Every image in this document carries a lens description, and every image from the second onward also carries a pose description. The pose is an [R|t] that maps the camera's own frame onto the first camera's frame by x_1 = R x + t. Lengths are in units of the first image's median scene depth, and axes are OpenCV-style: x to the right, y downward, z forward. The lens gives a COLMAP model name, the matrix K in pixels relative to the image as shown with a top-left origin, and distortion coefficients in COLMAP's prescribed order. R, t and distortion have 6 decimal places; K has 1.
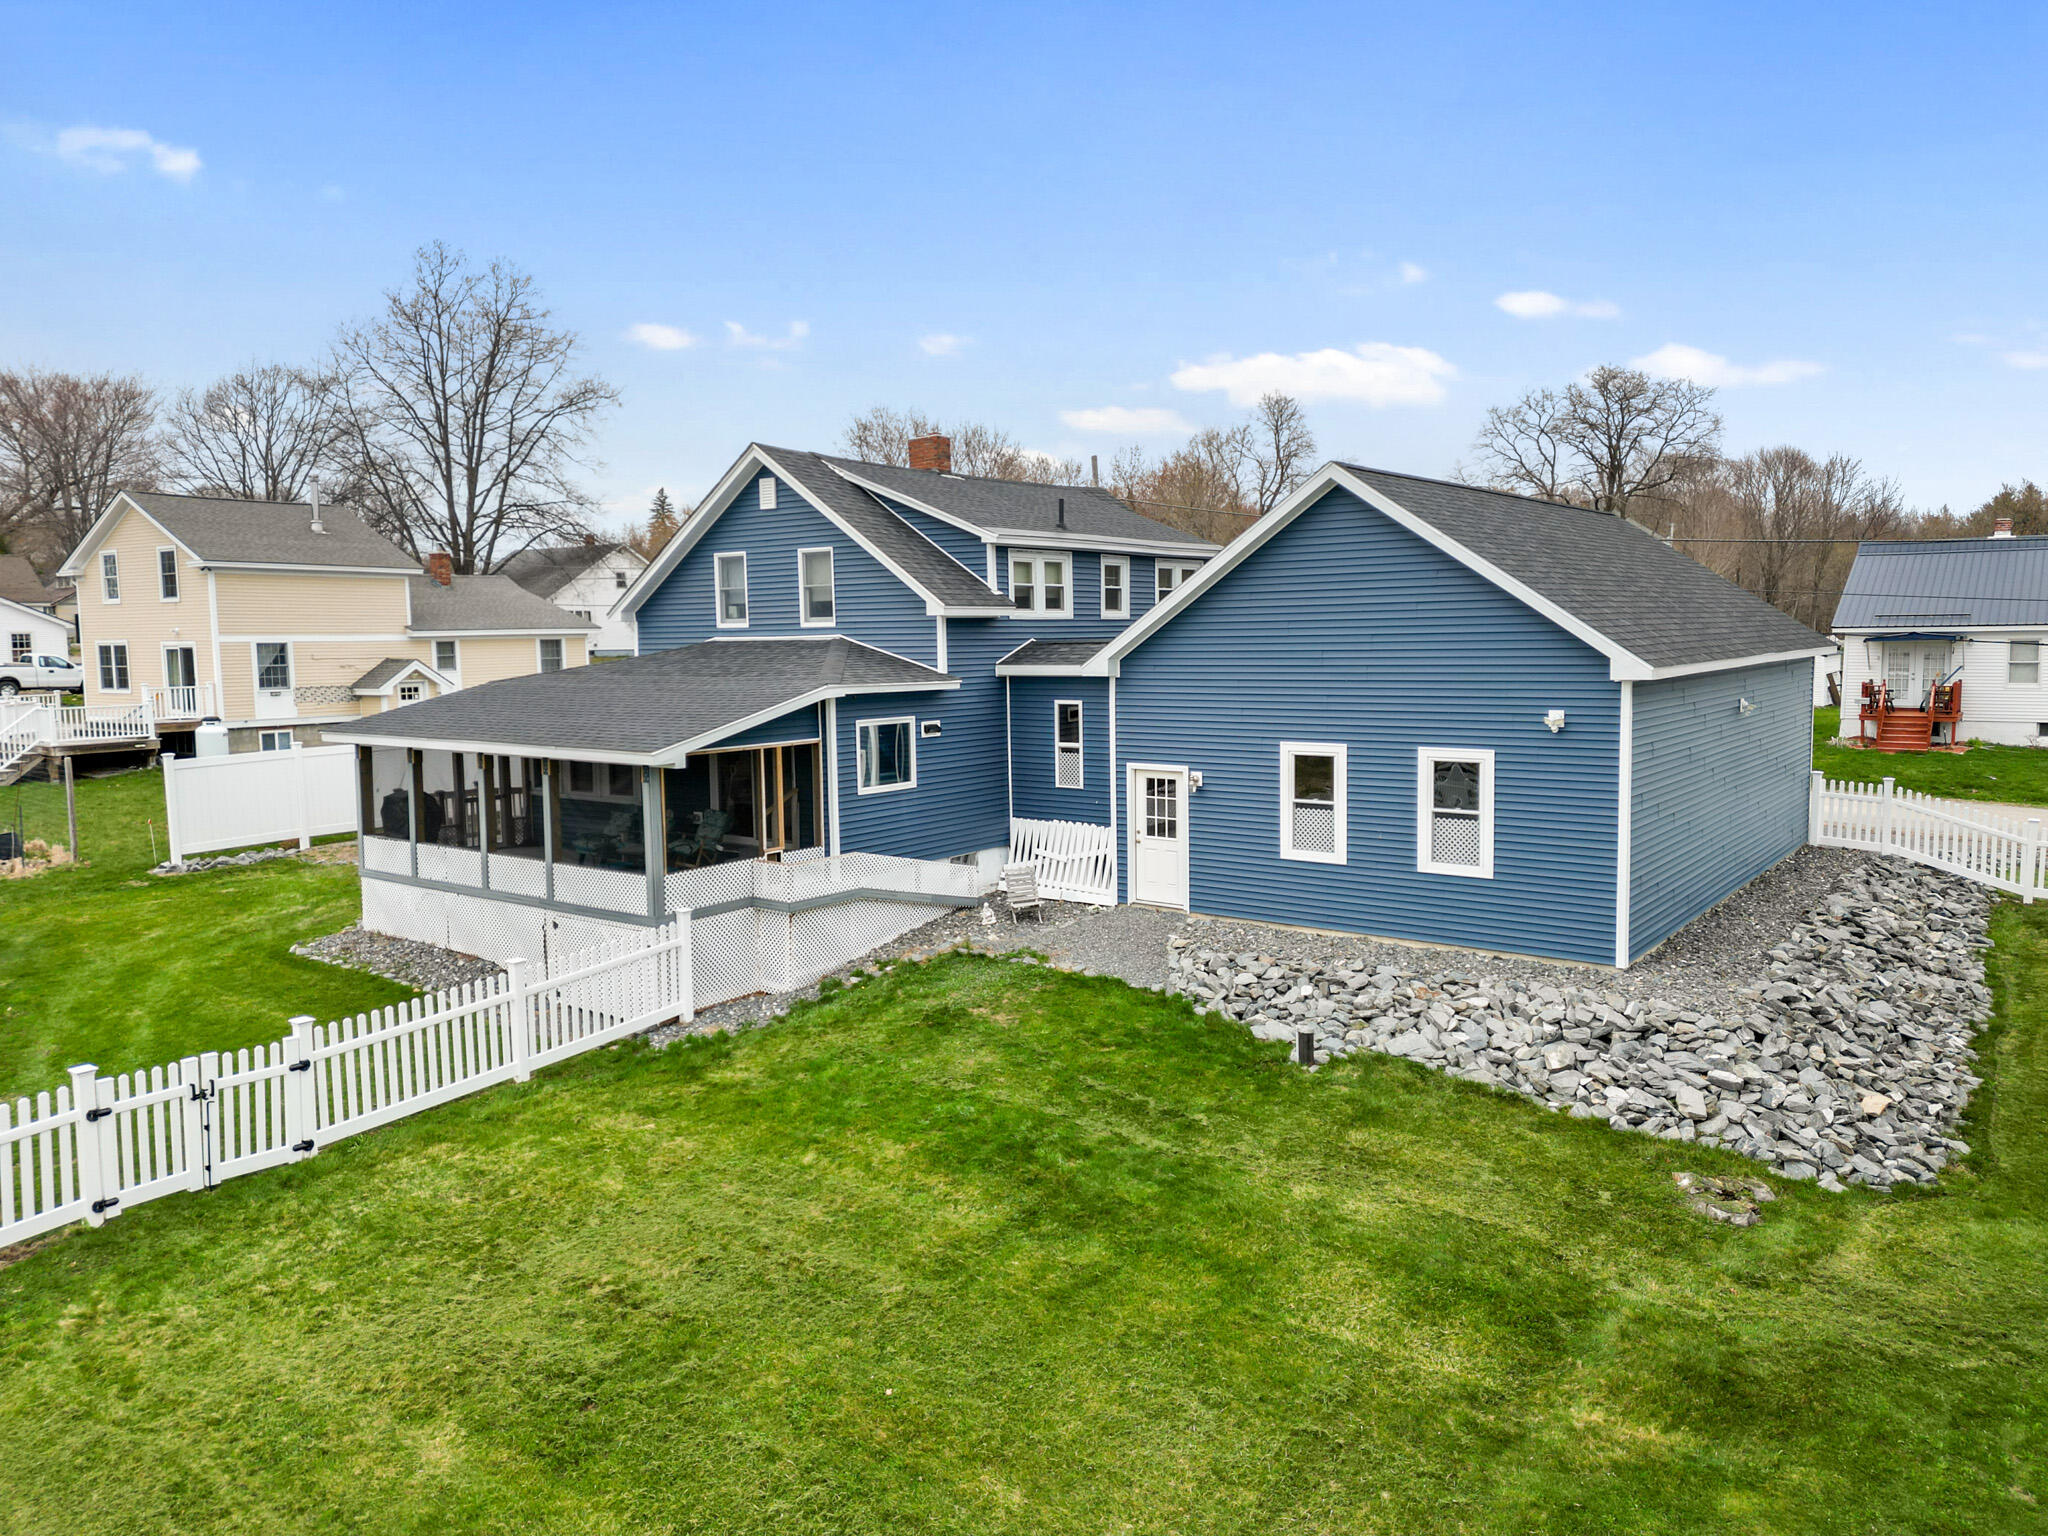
lens RADIAL K [[1426.5, 0, 1029.7], [0, 1426.5, 773.0], [0, 0, 1]] dist [0.064181, -0.051978]
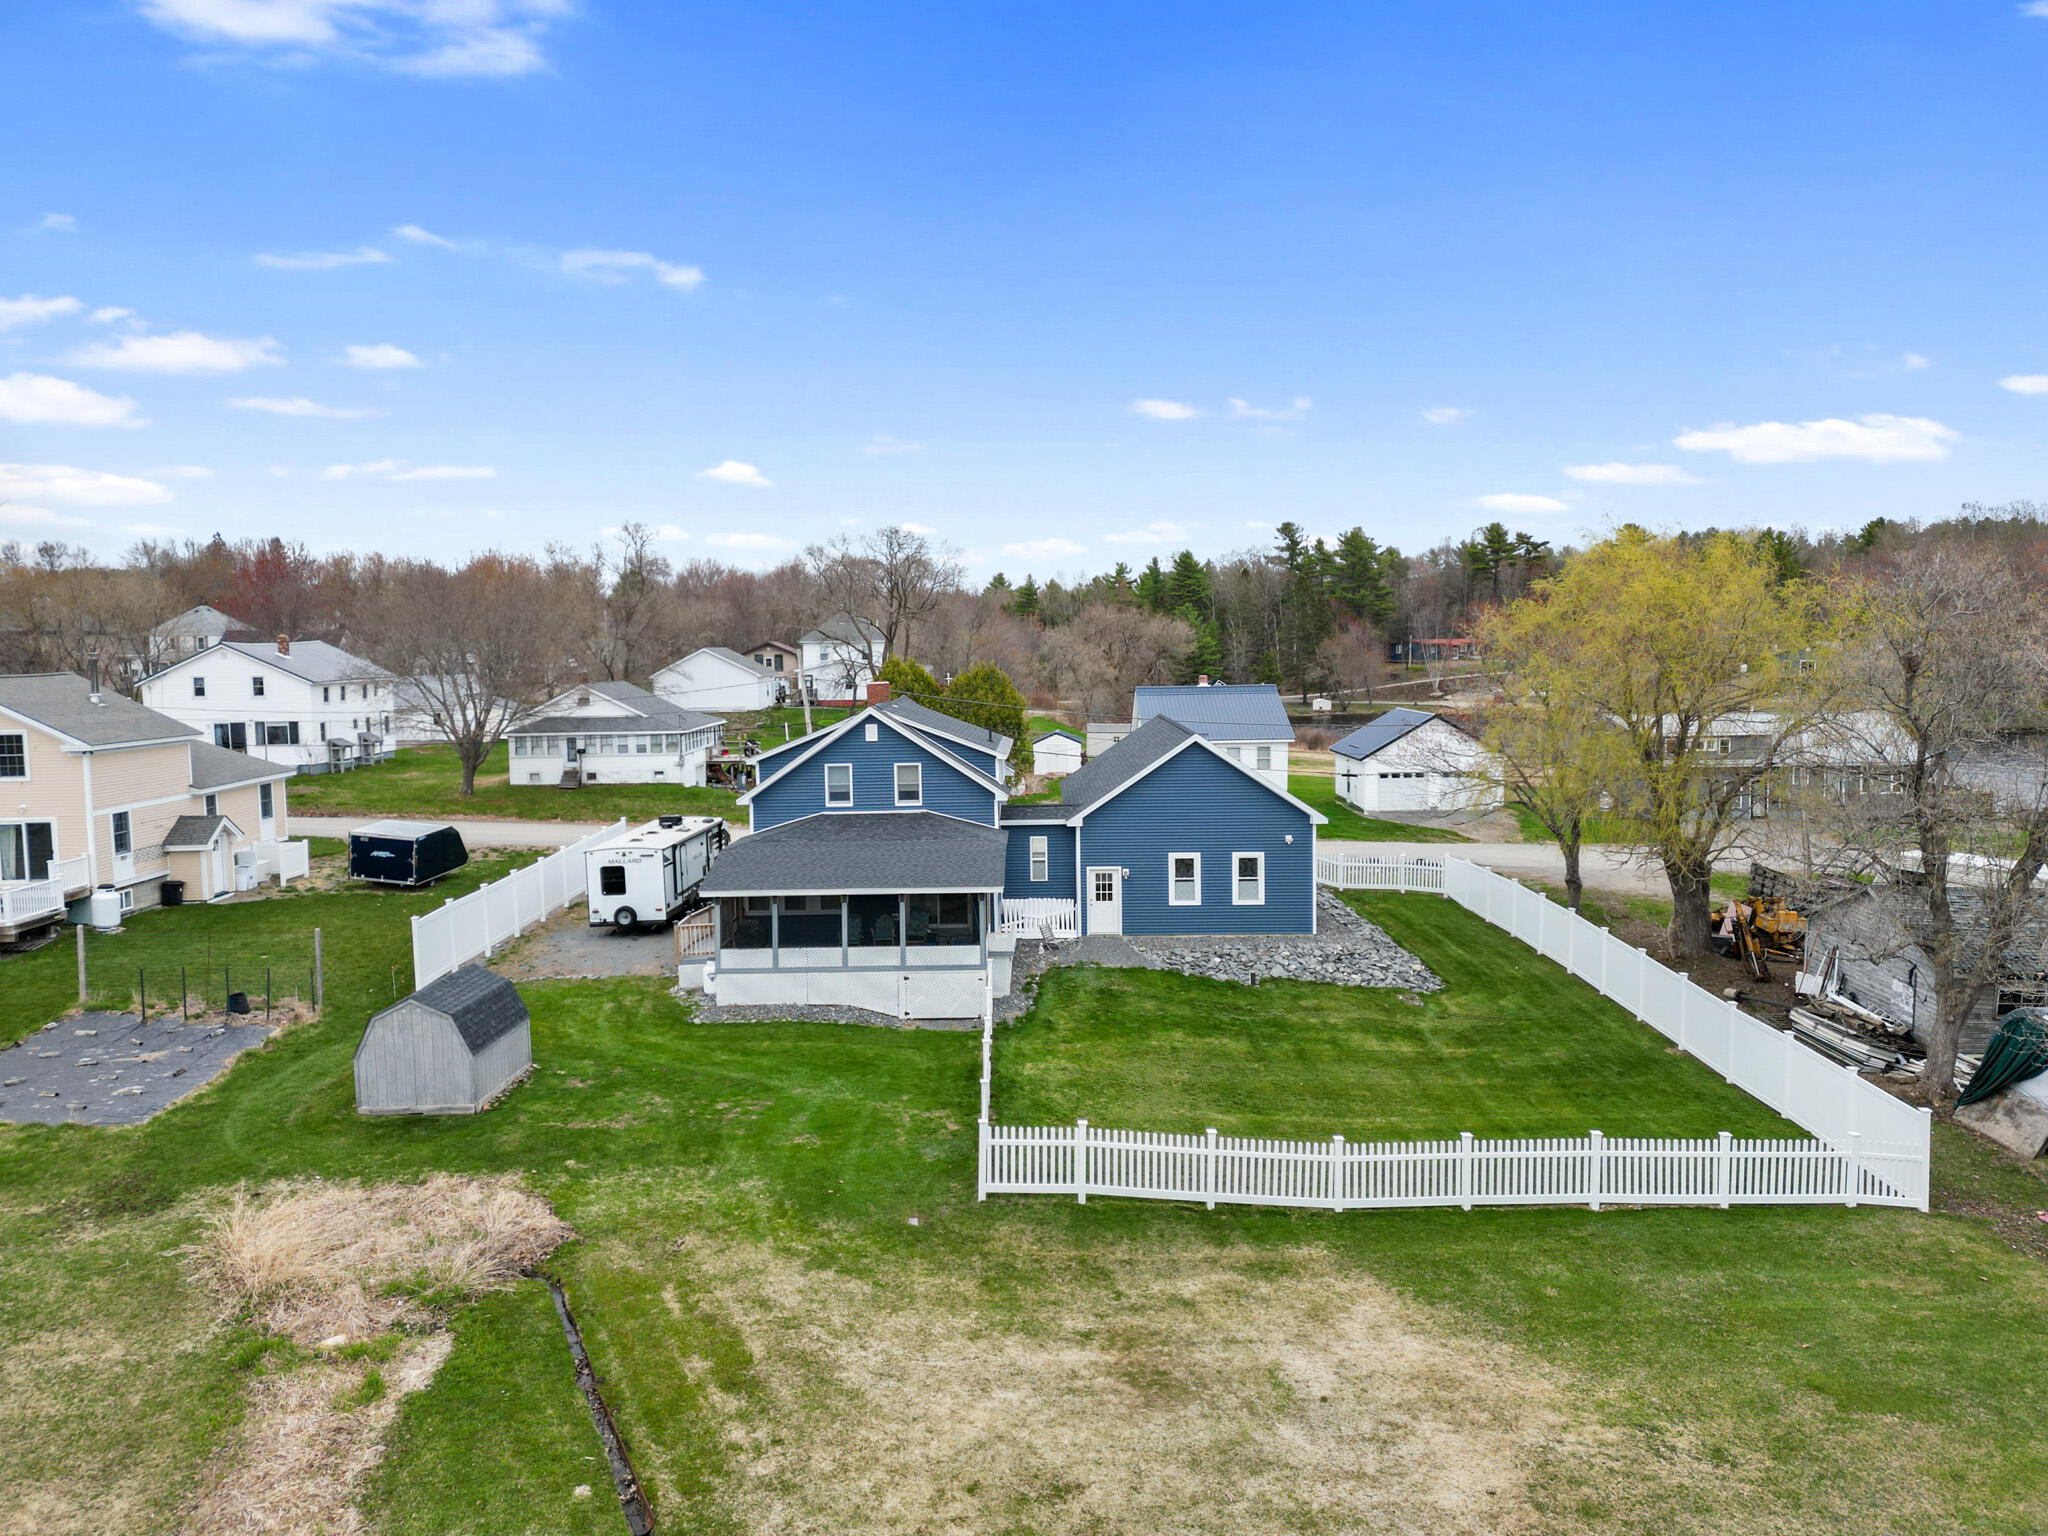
lens RADIAL K [[1426.5, 0, 1031.3], [0, 1426.5, 762.3], [0, 0, 1]] dist [0.064181, -0.051978]
pose [[0.799424, -0.044771, 0.599097, -1.284716], [0.061505, 0.998079, -0.007483, -0.155272], [-0.597611, 0.042830, 0.800642, -0.642078]]
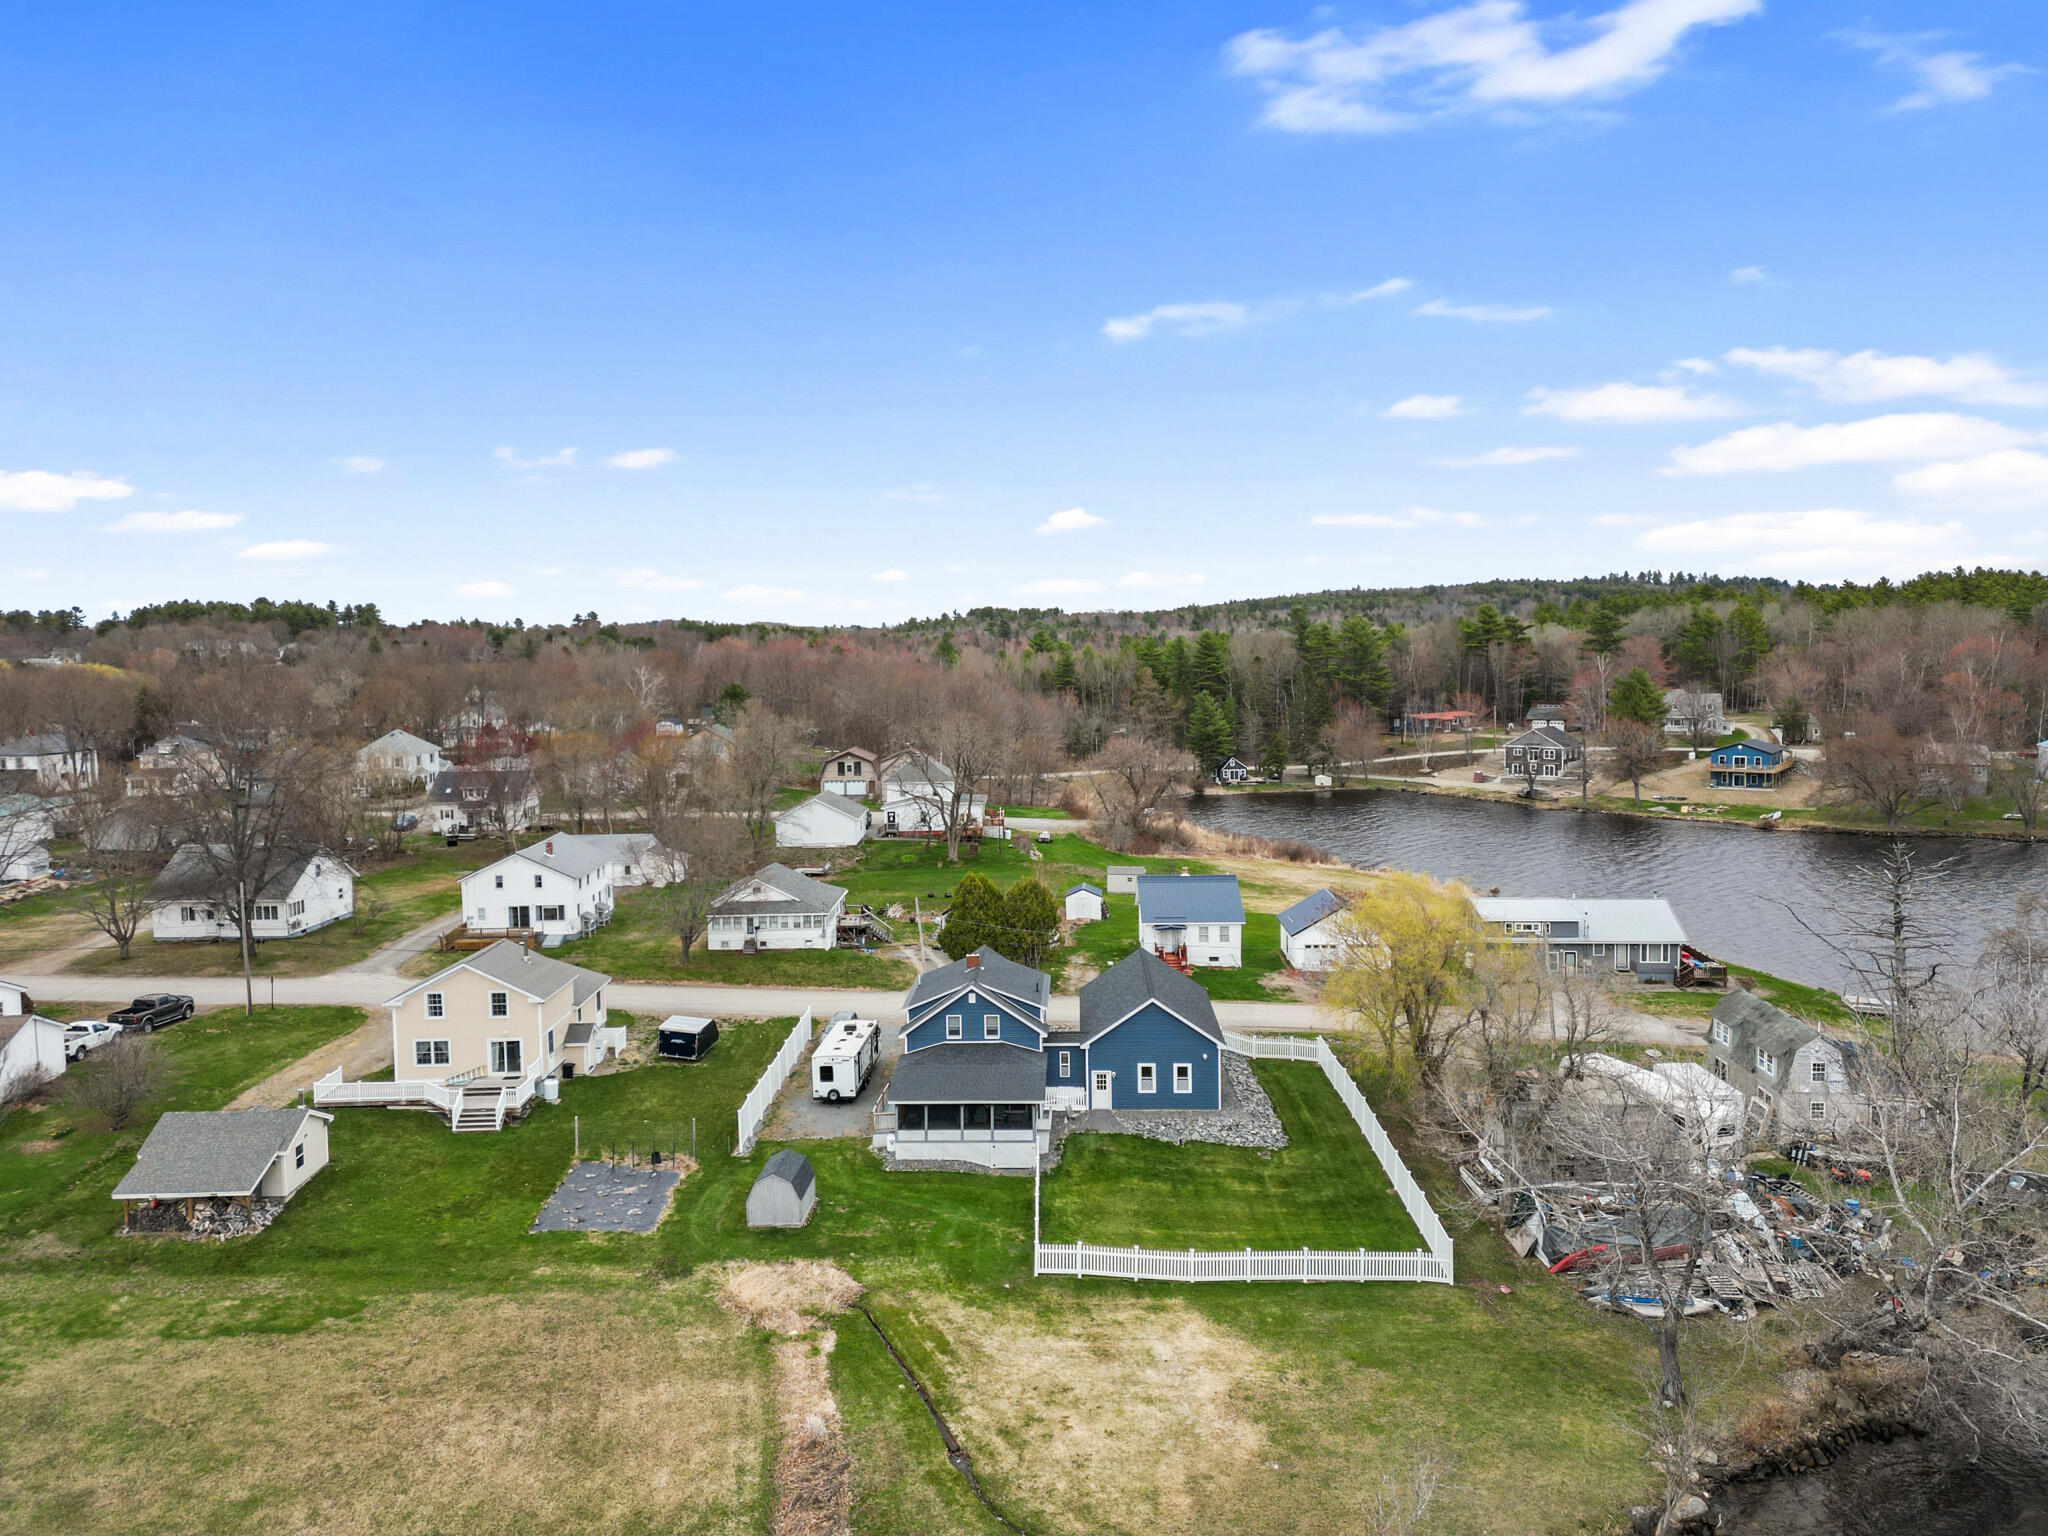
lens RADIAL K [[1426.5, 0, 1028.2], [0, 1426.5, 754.0], [0, 0, 1]] dist [0.064181, -0.051978]
pose [[0.817136, -0.042637, 0.574865, -2.256386], [0.059898, 0.998143, -0.011110, -0.830141], [-0.573324, 0.043512, 0.818173, -2.057435]]
